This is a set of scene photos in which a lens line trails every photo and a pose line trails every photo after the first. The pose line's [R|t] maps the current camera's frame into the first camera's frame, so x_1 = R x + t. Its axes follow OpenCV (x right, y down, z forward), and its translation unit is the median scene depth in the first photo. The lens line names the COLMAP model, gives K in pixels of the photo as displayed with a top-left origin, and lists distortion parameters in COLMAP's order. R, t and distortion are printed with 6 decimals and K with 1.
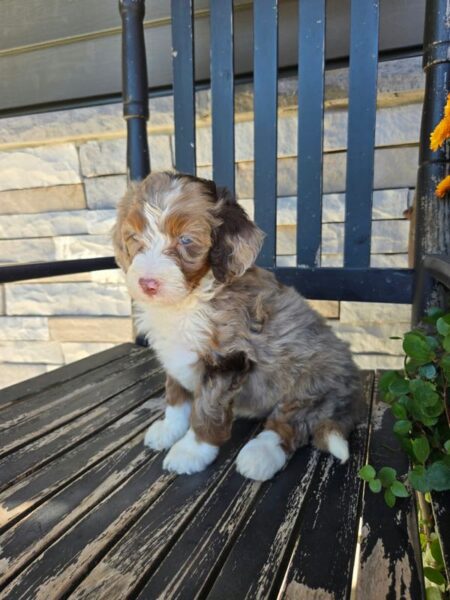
lens RADIAL K [[403.9, 0, 229.3], [0, 403.9, 301.9], [0, 0, 1]] dist [0.018295, -0.024404]
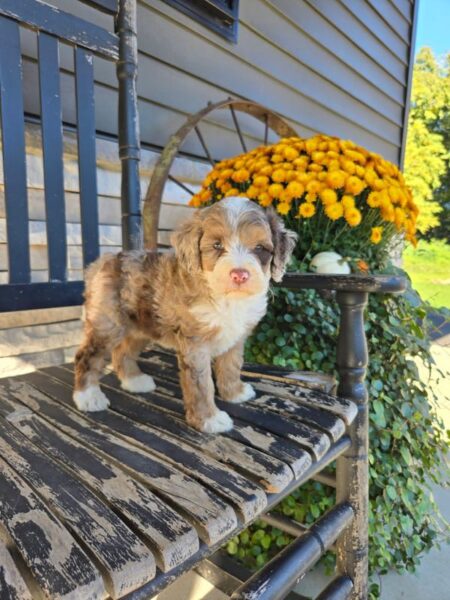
lens RADIAL K [[403.4, 0, 217.9], [0, 403.4, 297.5], [0, 0, 1]] dist [0.020418, -0.025410]
pose [[0.320201, -0.068761, 0.944851, -0.856138], [0.144857, 0.989188, 0.022896, 0.006328], [-0.936209, 0.129537, 0.326700, 0.147132]]
